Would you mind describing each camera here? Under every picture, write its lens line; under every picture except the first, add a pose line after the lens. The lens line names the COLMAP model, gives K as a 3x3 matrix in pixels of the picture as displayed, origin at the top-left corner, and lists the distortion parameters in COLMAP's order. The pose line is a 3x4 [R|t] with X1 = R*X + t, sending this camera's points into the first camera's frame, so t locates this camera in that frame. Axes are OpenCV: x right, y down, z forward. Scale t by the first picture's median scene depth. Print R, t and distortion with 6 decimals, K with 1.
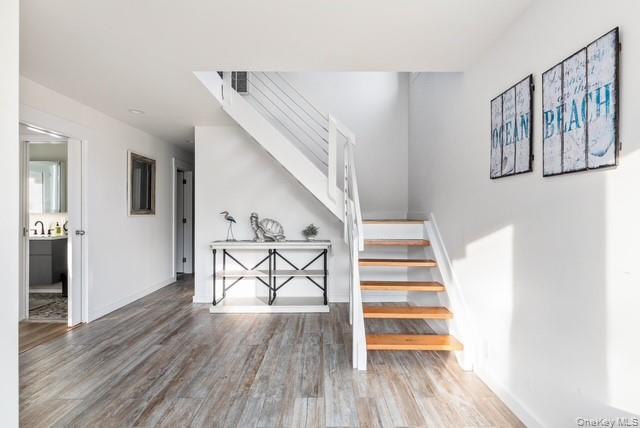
lens RADIAL K [[325.3, 0, 319.7], [0, 325.3, 212.5], [0, 0, 1]] dist [0.002047, -0.000294]
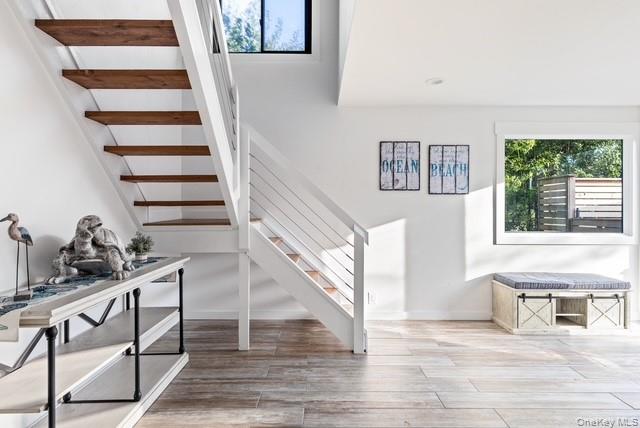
lens RADIAL K [[344.5, 0, 319.9], [0, 344.5, 213.4], [0, 0, 1]] dist [0.001462, 0.000331]
pose [[0.007860, -0.008925, 0.999929, -1.299508], [0.002688, 0.999957, 0.008904, -0.002948], [-0.999966, 0.002618, 0.007883, 1.403904]]
